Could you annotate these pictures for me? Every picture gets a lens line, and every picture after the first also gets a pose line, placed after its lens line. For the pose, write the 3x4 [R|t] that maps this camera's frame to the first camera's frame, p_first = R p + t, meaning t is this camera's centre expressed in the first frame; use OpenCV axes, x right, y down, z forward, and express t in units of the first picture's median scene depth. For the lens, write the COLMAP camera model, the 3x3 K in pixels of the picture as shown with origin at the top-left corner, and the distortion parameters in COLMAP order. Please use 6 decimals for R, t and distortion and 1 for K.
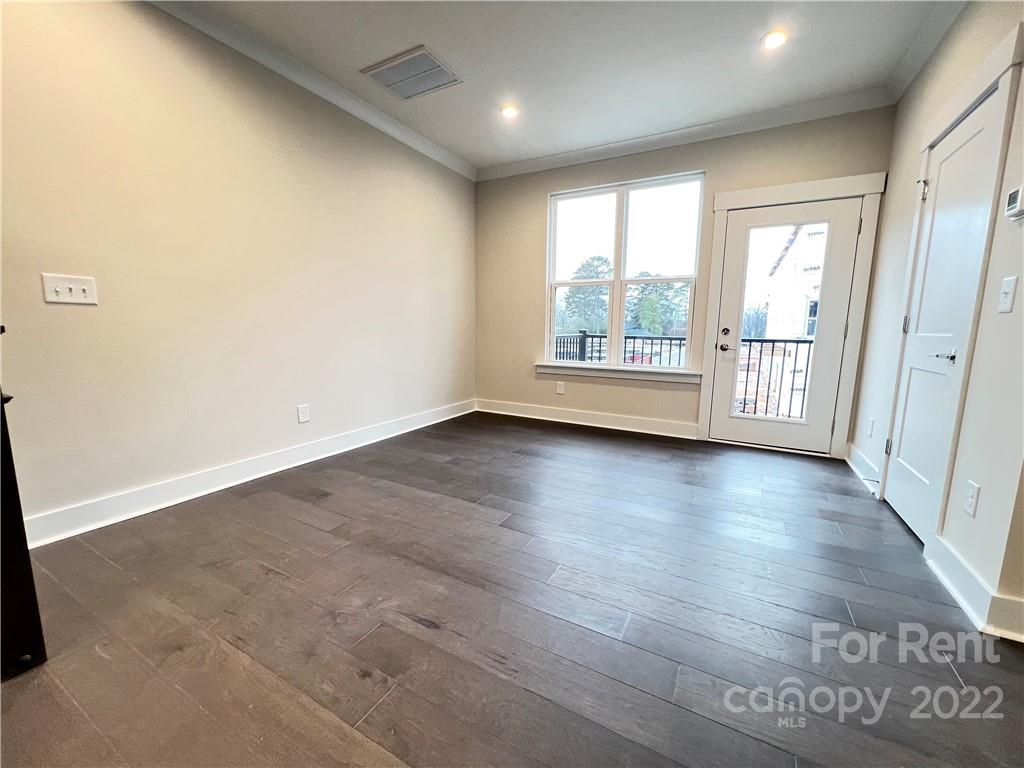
lens RADIAL K [[411.6, 0, 516.8], [0, 411.6, 385.0], [0, 0, 1]] dist [0.000140, 0.000368]
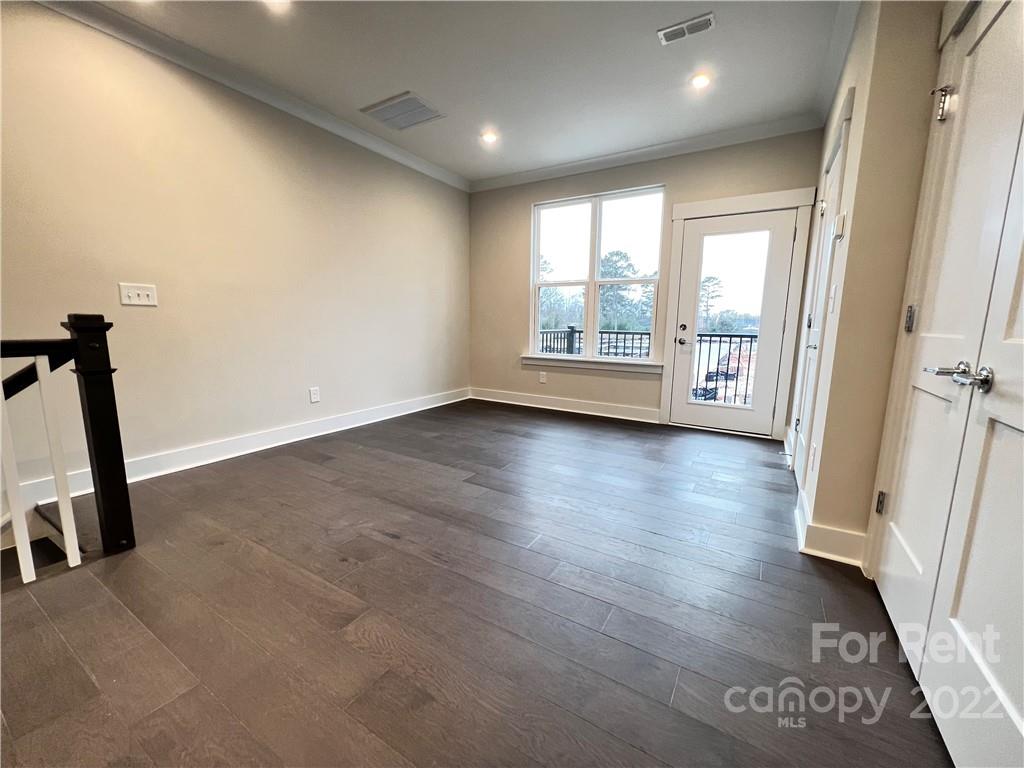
lens RADIAL K [[411.6, 0, 517.6], [0, 411.6, 384.5], [0, 0, 1]] dist [0.000140, 0.000368]
pose [[0.999039, 0.006732, -0.043302, 0.122348], [-0.006337, 0.999937, 0.009231, 0.022764], [0.043361, -0.008948, 0.999019, -0.171129]]
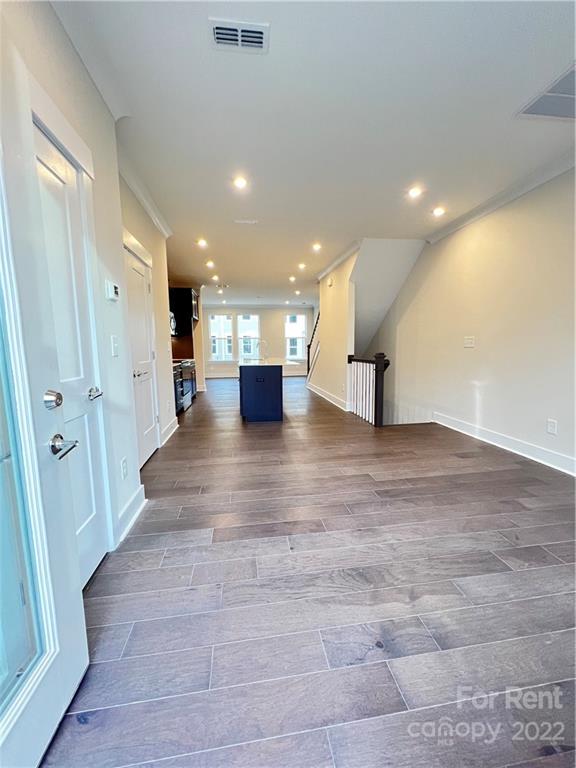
lens RADIAL K [[308.7, 0, 280.9], [0, 308.7, 384.0], [0, 0, 1]] dist [0.000140, 0.000368]
pose [[-0.807582, 0.069615, -0.585632, 0.678237], [-0.080563, 0.970678, 0.226482, -0.199739], [0.584226, 0.230083, -0.778294, 1.174269]]
